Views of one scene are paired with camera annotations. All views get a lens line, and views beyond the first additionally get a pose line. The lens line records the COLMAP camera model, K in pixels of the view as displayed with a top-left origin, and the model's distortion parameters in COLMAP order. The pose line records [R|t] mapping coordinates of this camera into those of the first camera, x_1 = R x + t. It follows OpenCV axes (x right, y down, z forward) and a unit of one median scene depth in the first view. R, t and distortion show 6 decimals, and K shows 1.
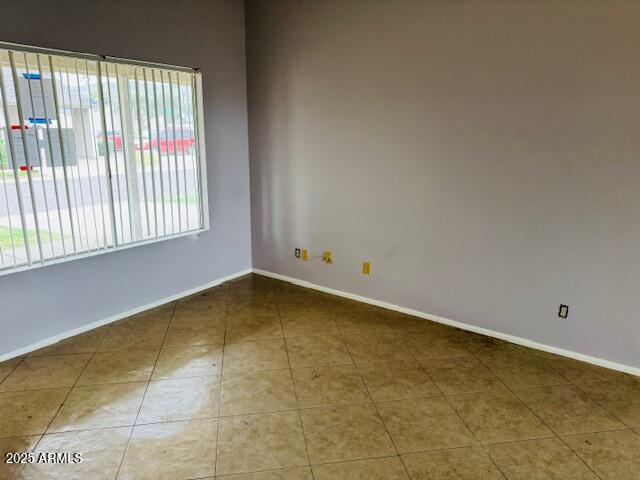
lens RADIAL K [[447.9, 0, 323.1], [0, 447.9, 239.5], [0, 0, 1]] dist [0.080437, -0.100427]
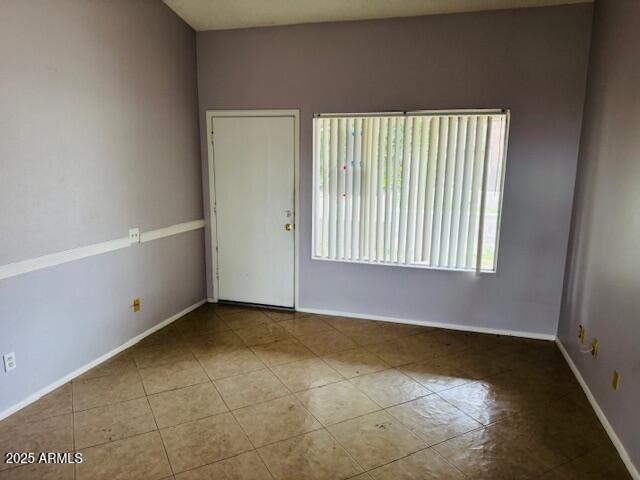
lens RADIAL K [[447.9, 0, 323.1], [0, 447.9, 239.5], [0, 0, 1]] dist [0.080437, -0.100427]
pose [[0.305196, 0.146098, -0.941016, 0.564899], [-0.233597, 0.969456, 0.074752, -0.083008], [0.923194, 0.197005, 0.330002, 0.362413]]
